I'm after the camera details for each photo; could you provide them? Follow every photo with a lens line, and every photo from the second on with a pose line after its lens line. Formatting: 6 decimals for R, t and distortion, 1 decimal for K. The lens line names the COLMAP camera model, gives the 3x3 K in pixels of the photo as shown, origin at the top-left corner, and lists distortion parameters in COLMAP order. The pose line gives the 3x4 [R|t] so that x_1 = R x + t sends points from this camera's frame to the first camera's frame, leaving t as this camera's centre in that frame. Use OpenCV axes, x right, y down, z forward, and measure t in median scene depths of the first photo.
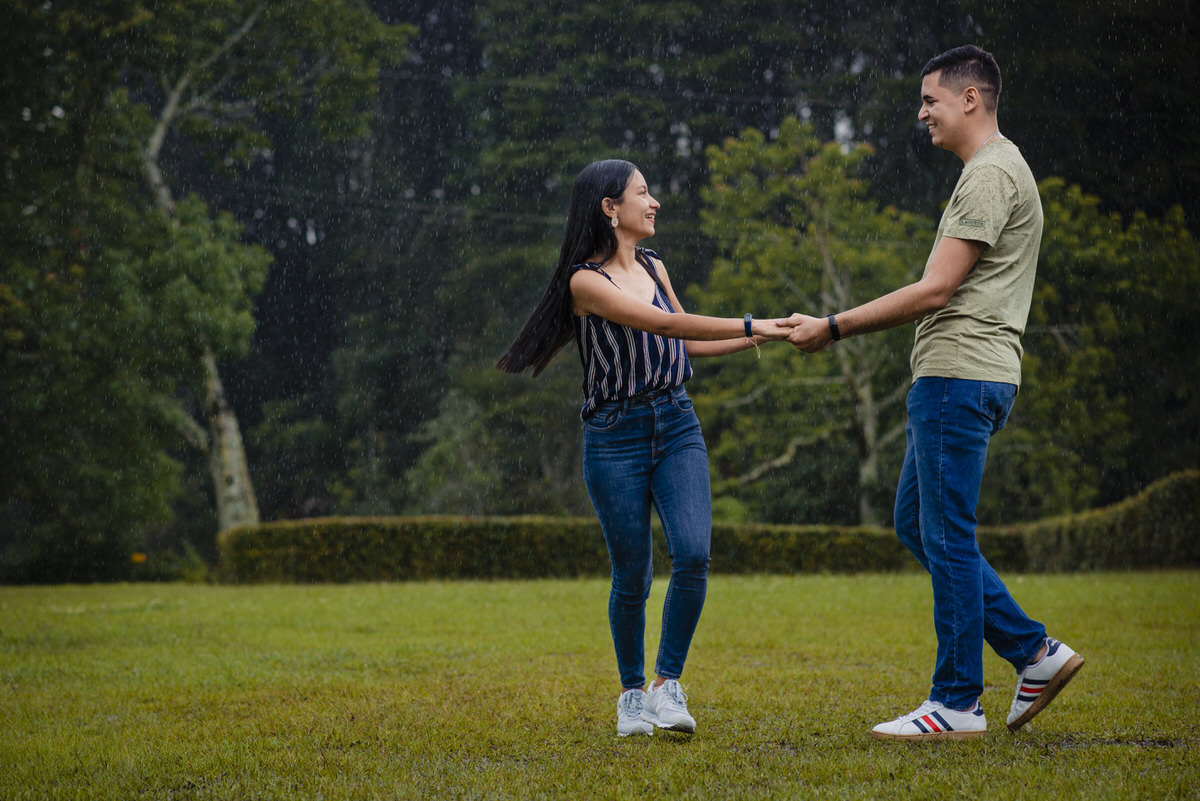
lens RADIAL K [[3321.4, 0, 602.0], [0, 3321.4, 394.2], [0, 0, 1]] dist [-0.000844, 0.000000]
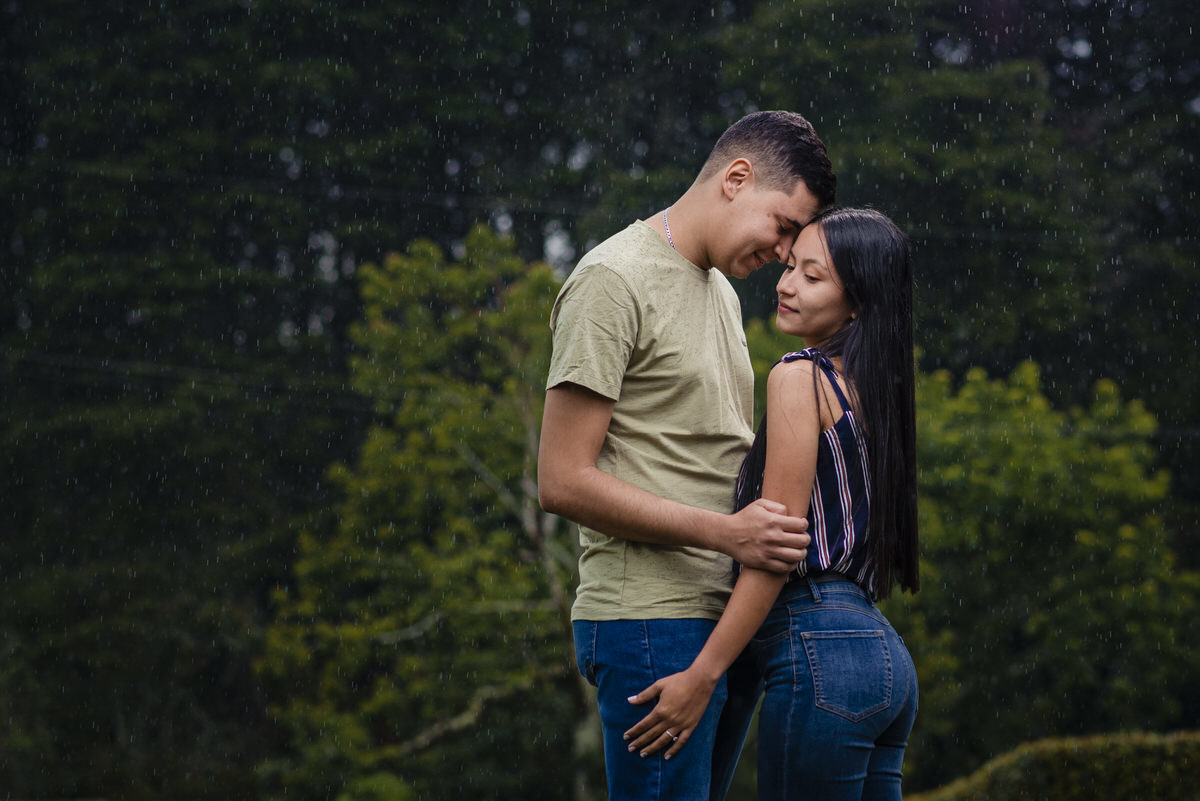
lens RADIAL K [[3321.4, 0, 602.9], [0, 3321.4, 402.8], [0, 0, 1]] dist [-0.000844, 0.000000]
pose [[0.997059, 0.015438, 0.075065, 0.030390], [-0.010828, 0.998053, -0.061428, -0.003915], [-0.075867, 0.060435, 0.995285, 0.305856]]
